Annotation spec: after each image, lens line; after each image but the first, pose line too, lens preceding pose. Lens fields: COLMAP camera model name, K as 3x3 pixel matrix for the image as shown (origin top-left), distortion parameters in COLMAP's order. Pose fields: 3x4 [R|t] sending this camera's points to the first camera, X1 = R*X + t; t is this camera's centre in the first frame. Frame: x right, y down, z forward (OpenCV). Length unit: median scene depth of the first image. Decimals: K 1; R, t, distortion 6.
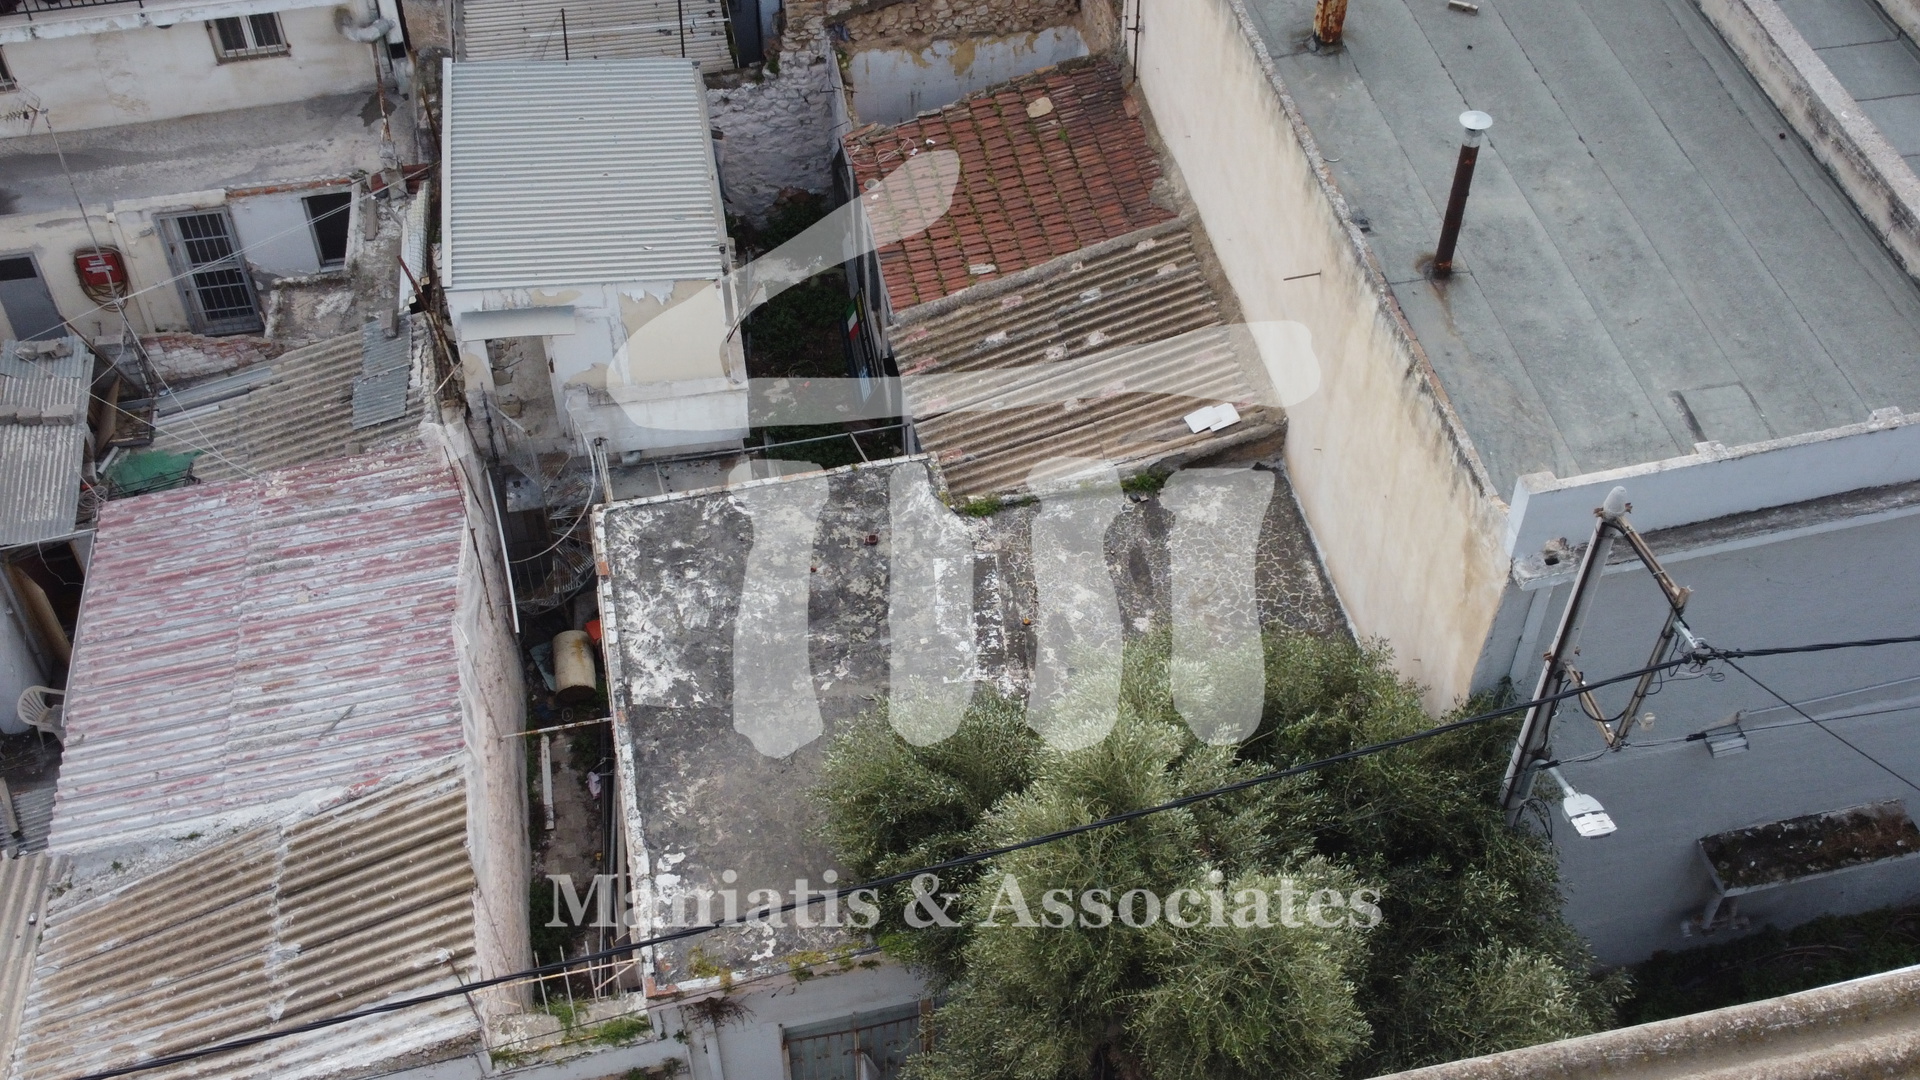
lens RADIAL K [[2047.7, 0, 965.5], [0, 2047.7, 541.0], [0, 0, 1]] dist [0.011313, -0.032870]
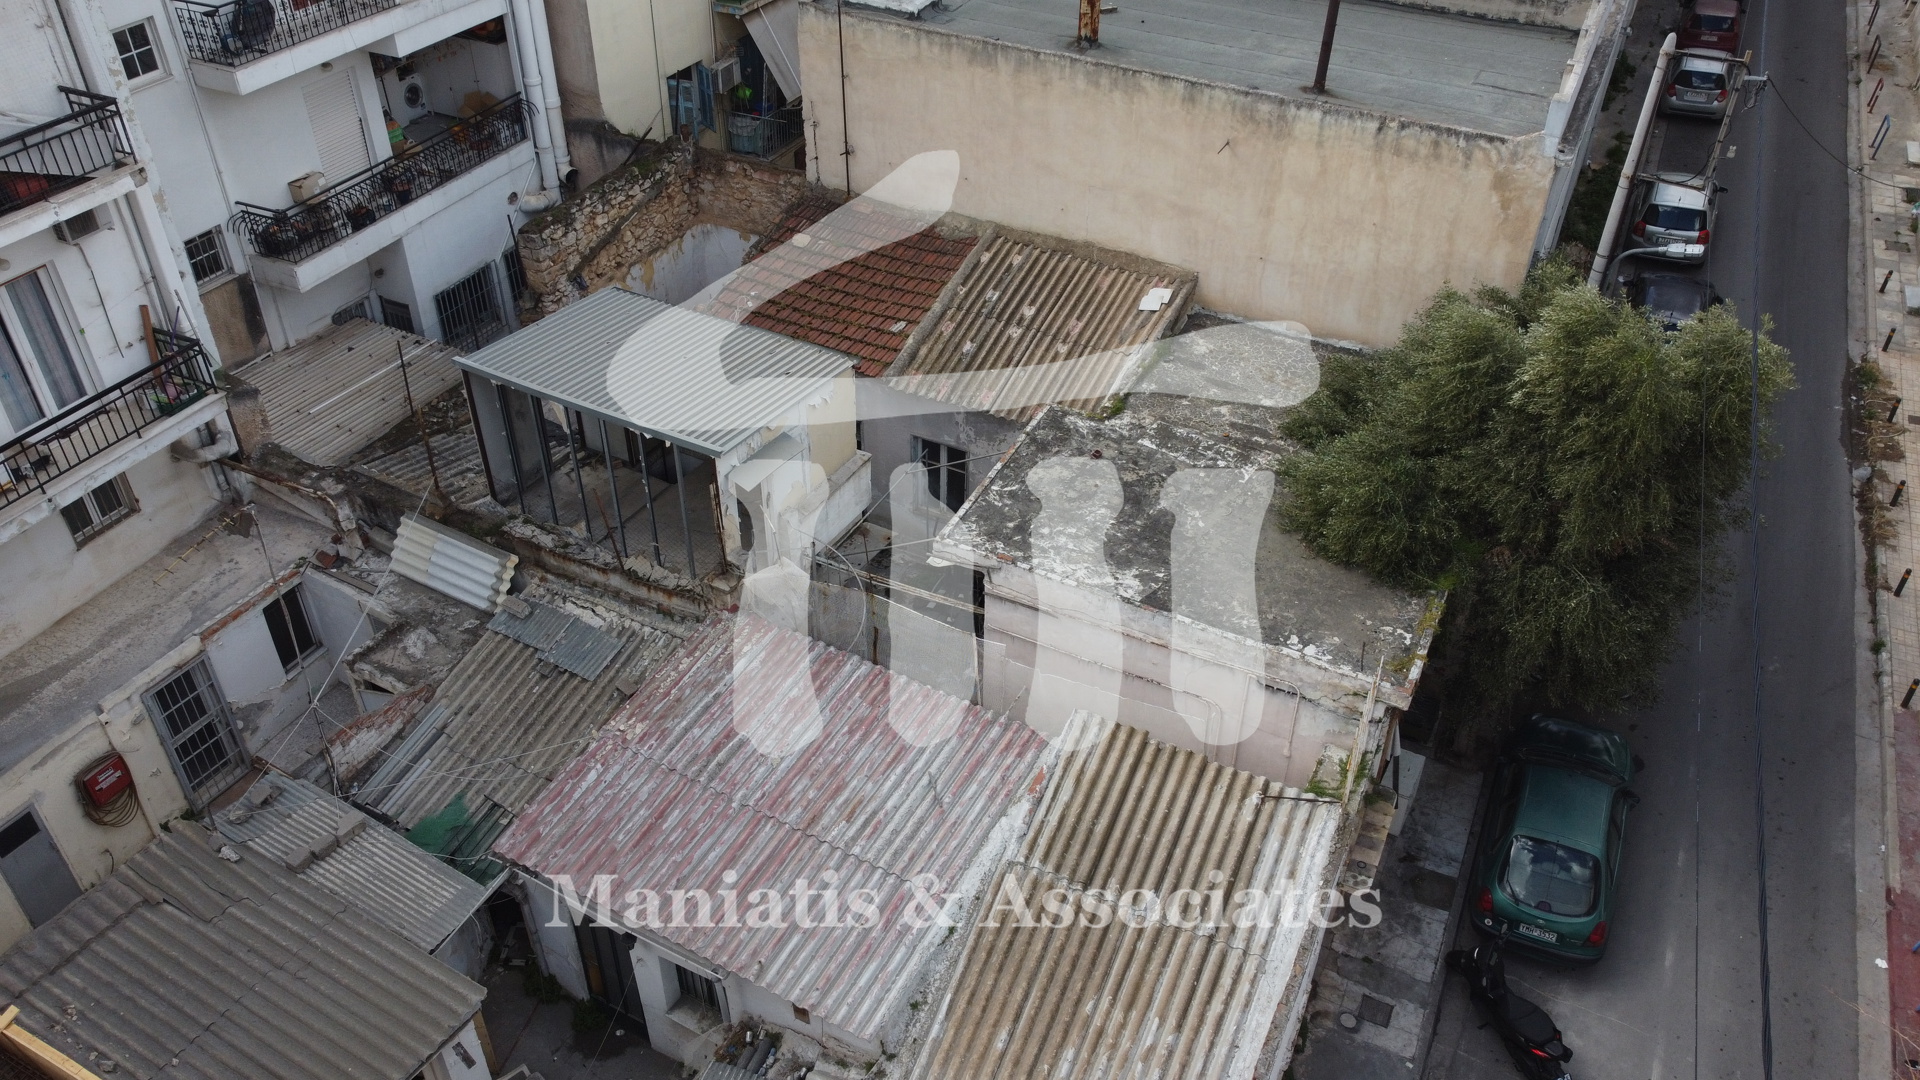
lens RADIAL K [[1448.4, 0, 960.8], [0, 1448.4, 541.9], [0, 0, 1]] dist [0.005006, -0.007124]
pose [[0.627469, -0.471571, 0.619599, -0.721164], [0.564952, 0.823322, 0.054495, -0.055453], [-0.535828, 0.315850, 0.783024, 0.346527]]
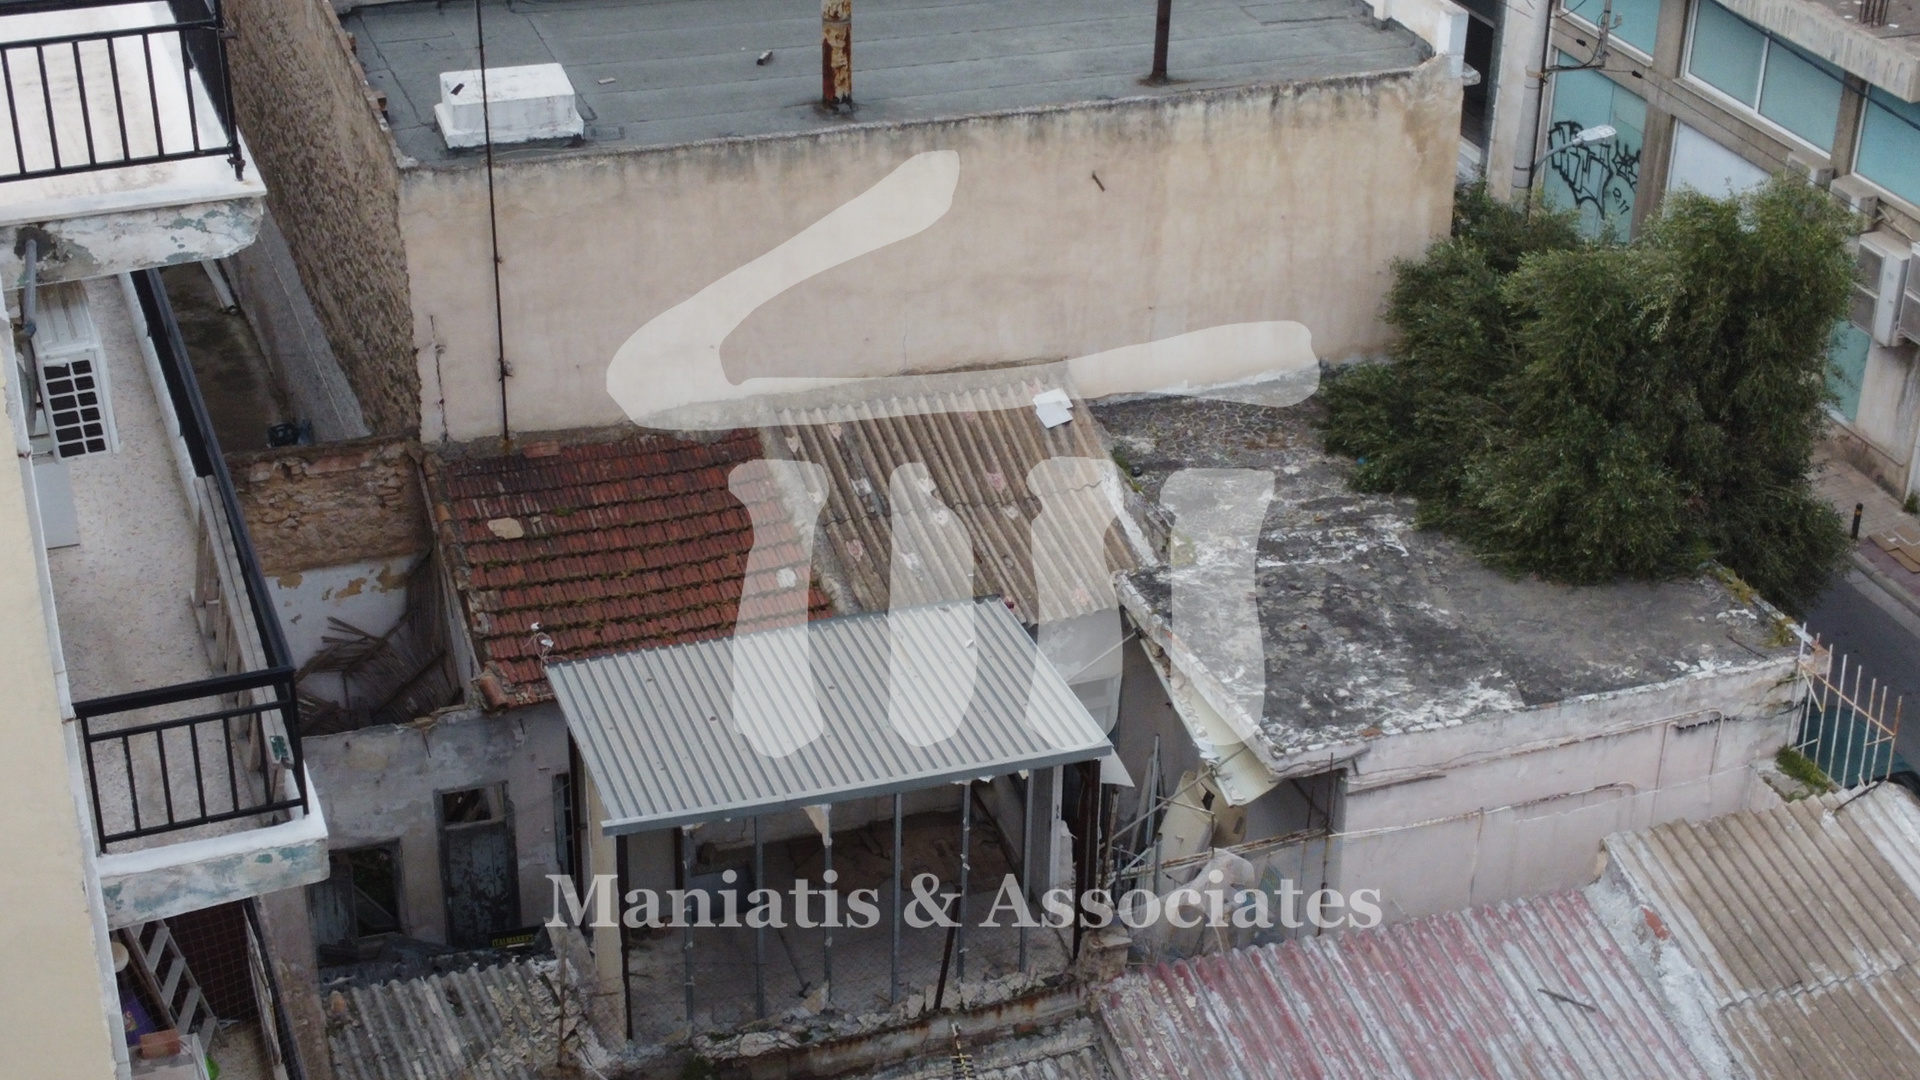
lens RADIAL K [[2895.0, 0, 975.1], [0, 2895.0, 546.8], [0, 0, 1]] dist [-0.003650, 0.050164]
pose [[-0.143342, -0.491053, 0.859256, -1.224886], [0.709646, 0.554170, 0.435084, -0.721921], [-0.689823, 0.672133, 0.269037, 0.724407]]
